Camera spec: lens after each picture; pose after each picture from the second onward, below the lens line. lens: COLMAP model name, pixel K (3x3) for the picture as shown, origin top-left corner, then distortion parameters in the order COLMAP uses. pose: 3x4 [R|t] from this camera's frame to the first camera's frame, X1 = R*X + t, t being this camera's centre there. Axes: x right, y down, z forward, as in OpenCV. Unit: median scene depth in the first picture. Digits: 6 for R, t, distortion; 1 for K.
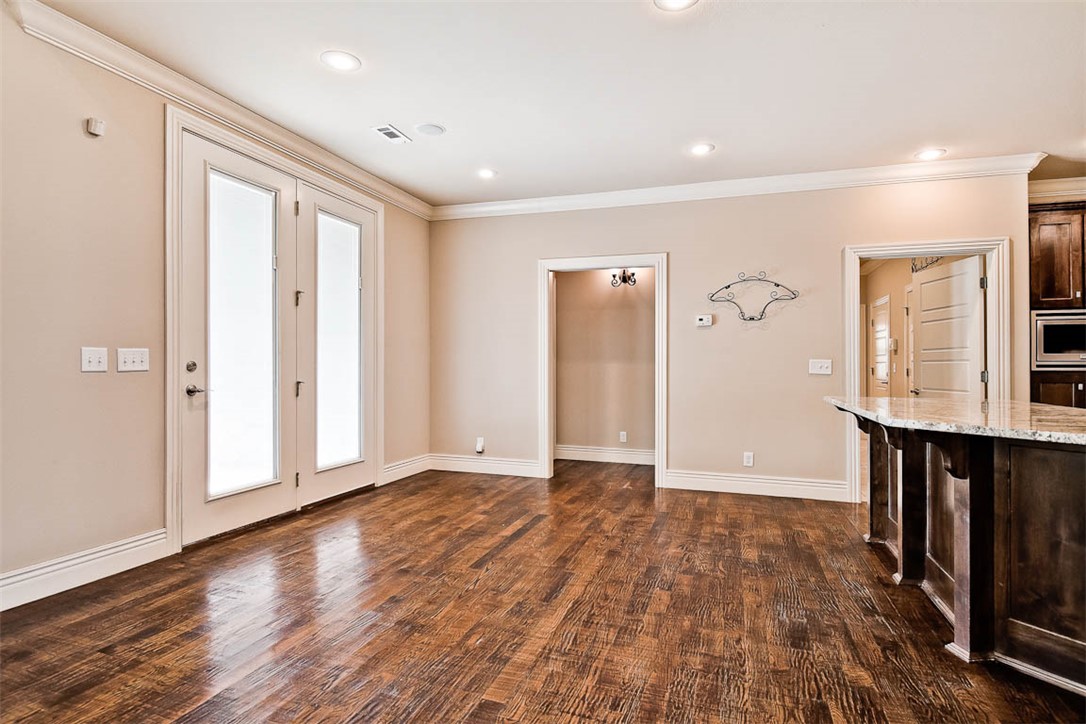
lens RADIAL K [[563.4, 0, 548.1], [0, 563.4, 357.4], [0, 0, 1]] dist [0.000306, -0.011920]
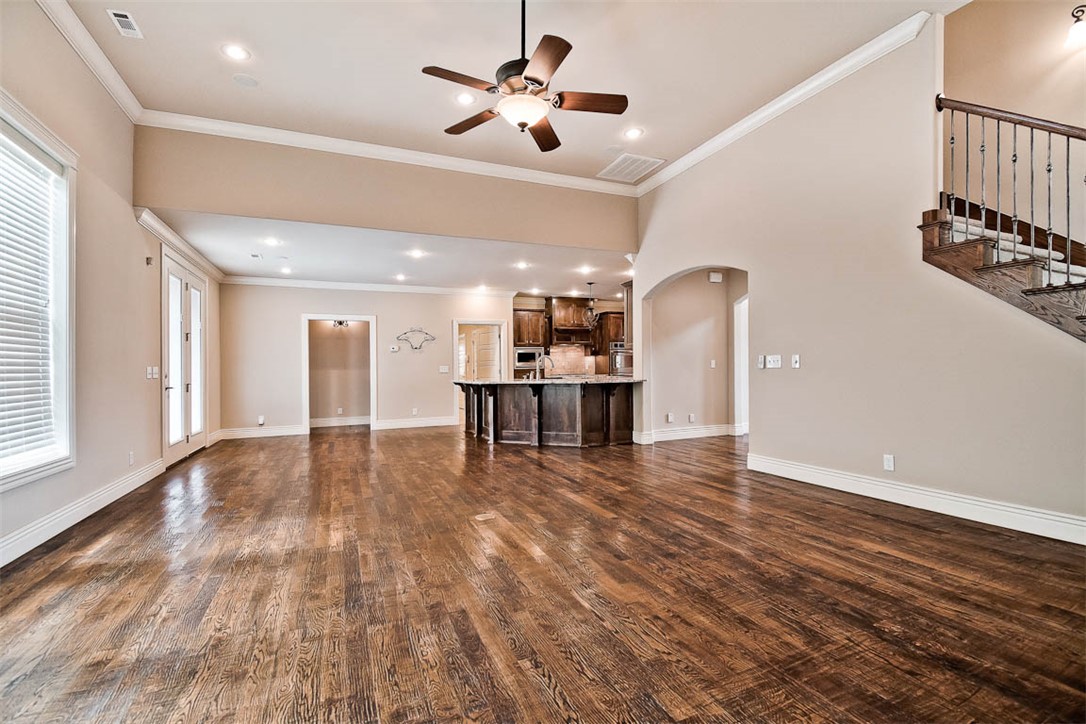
lens RADIAL K [[475.7, 0, 540.6], [0, 475.7, 353.1], [0, 0, 1]] dist [0.009677, -0.013669]
pose [[0.750966, 0.001947, 0.660337, -0.670392], [0.013311, 0.999748, -0.018085, -0.012608], [-0.660206, 0.022371, 0.750751, -0.968829]]
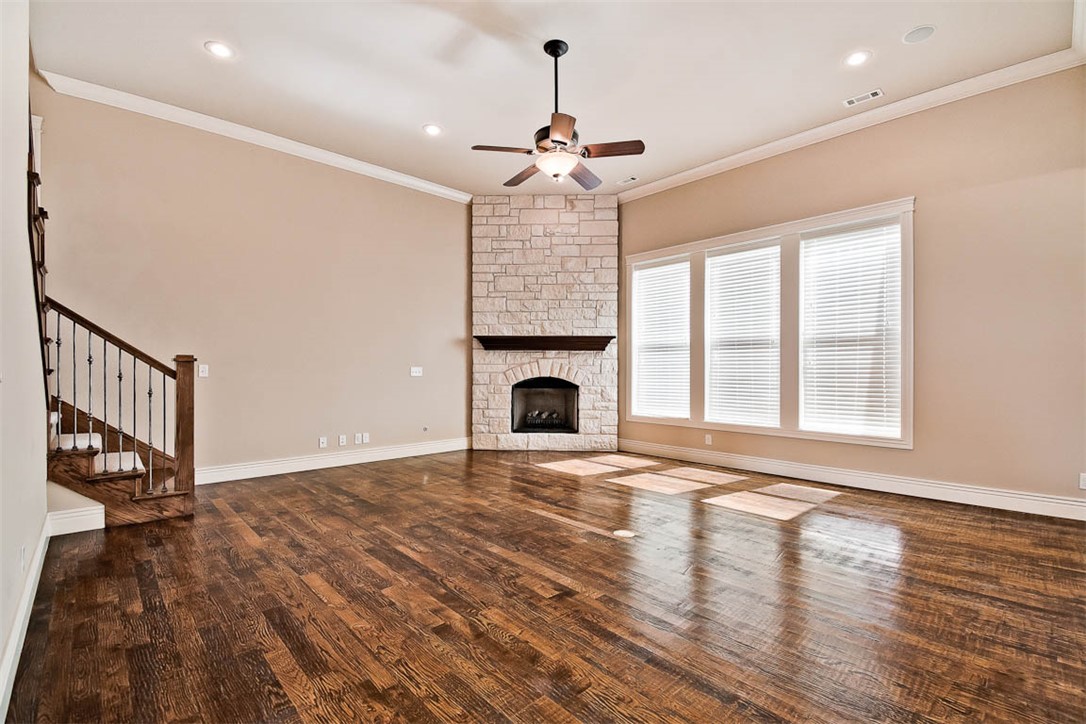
lens RADIAL K [[466.5, 0, 543.0], [0, 466.5, 362.0], [0, 0, 1]] dist [0.000633, 0.000008]
pose [[-0.471493, -0.025497, -0.881501, 0.739502], [0.004895, 0.999491, -0.031528, -0.002805], [0.881856, -0.019180, -0.471128, 0.115395]]
